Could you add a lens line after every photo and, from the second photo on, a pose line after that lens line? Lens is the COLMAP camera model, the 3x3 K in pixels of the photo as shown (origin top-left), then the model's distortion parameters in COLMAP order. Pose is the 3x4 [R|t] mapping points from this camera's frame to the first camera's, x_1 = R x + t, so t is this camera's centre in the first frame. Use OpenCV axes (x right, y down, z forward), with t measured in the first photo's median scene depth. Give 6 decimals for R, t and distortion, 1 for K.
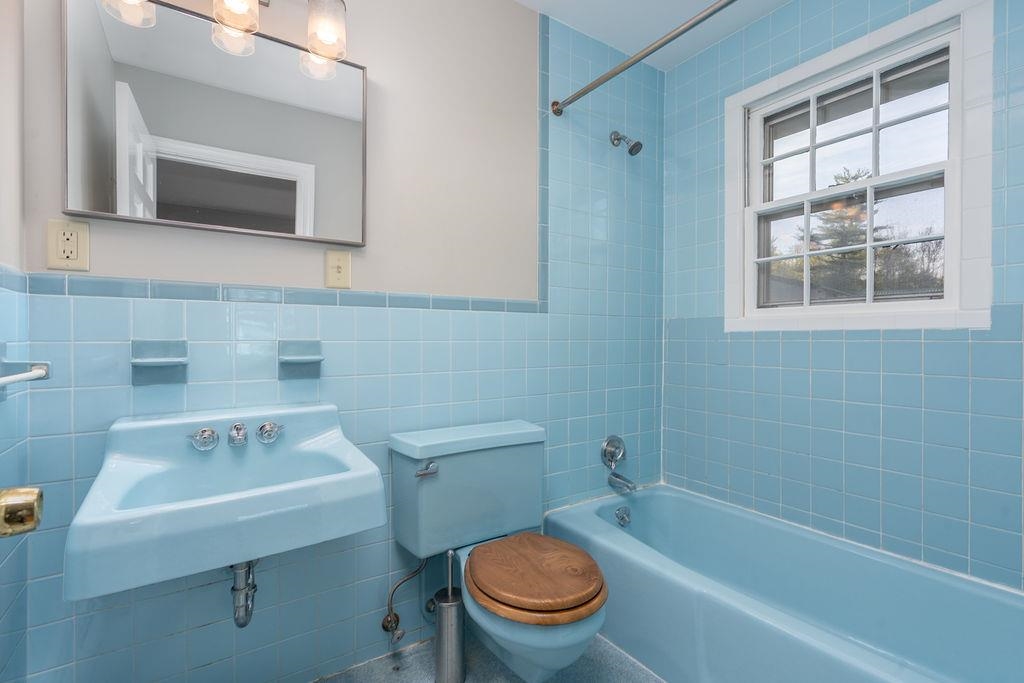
lens RADIAL K [[480.4, 0, 509.8], [0, 480.4, 342.1], [0, 0, 1]] dist [0.000322, 0.000541]
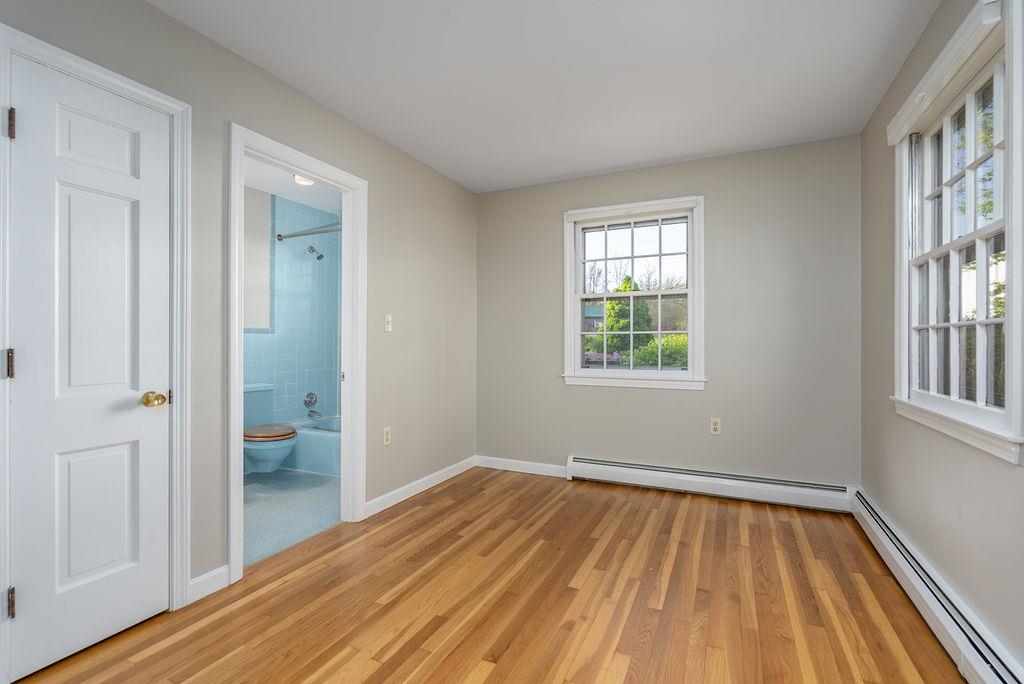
lens RADIAL K [[480.4, 0, 512.3], [0, 480.4, 342.1], [0, 0, 1]] dist [0.000322, 0.000541]
pose [[0.861195, 0.000292, 0.508275, -0.090350], [0.004624, 0.999954, -0.008410, -0.000238], [-0.508254, 0.009593, 0.861154, -1.269300]]
